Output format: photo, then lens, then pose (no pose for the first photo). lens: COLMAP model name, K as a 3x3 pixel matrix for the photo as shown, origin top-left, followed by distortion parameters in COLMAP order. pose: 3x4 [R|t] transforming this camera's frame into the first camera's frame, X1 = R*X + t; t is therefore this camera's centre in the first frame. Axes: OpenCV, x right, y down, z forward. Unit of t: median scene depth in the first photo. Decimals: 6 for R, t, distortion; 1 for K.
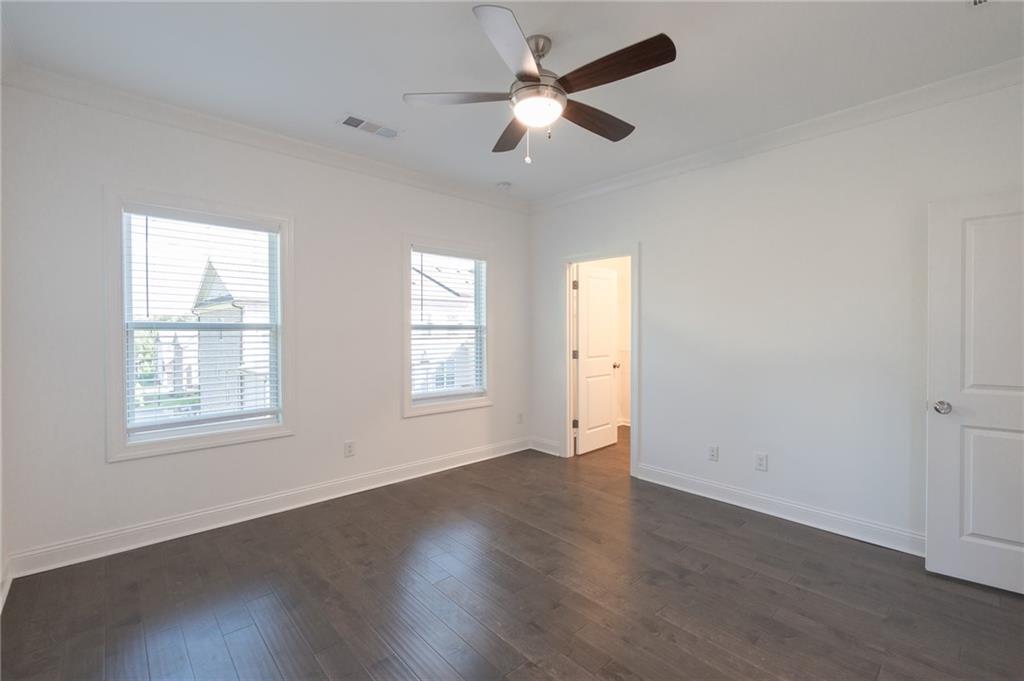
lens RADIAL K [[443.5, 0, 510.7], [0, 443.5, 337.3], [0, 0, 1]] dist [0.002335, 0.000218]
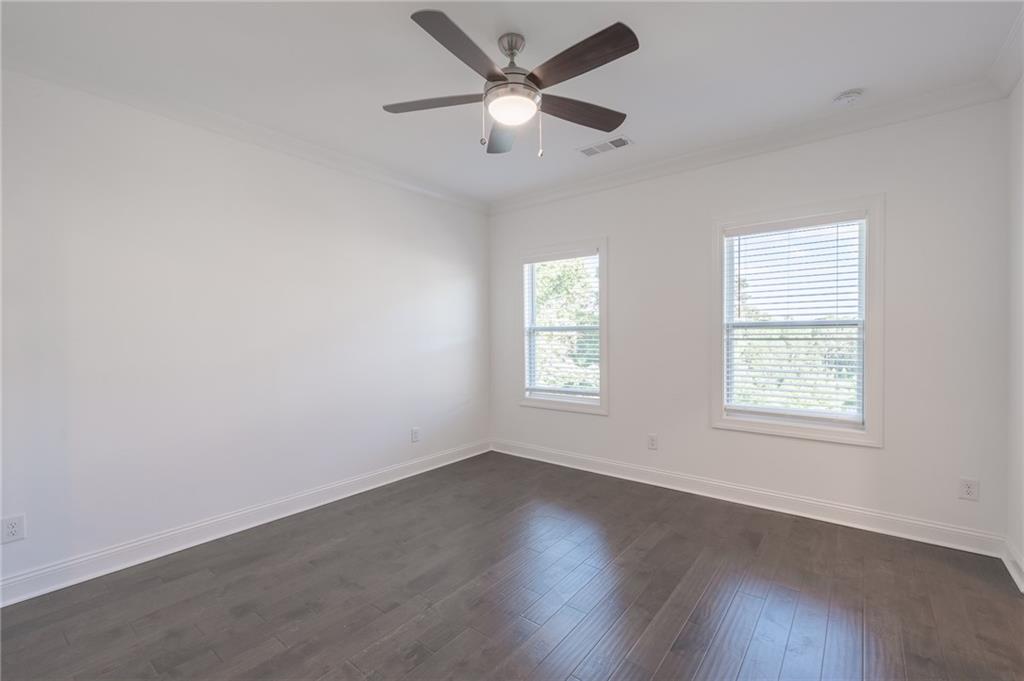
lens RADIAL K [[442.1, 0, 512.0], [0, 442.1, 340.5], [0, 0, 1]] dist [-0.002853, -0.000145]
pose [[0.156935, 0.017305, -0.987457, 0.770031], [-0.003758, 0.999850, 0.016925, -0.009458], [0.987602, 0.001055, 0.156976, 0.623257]]
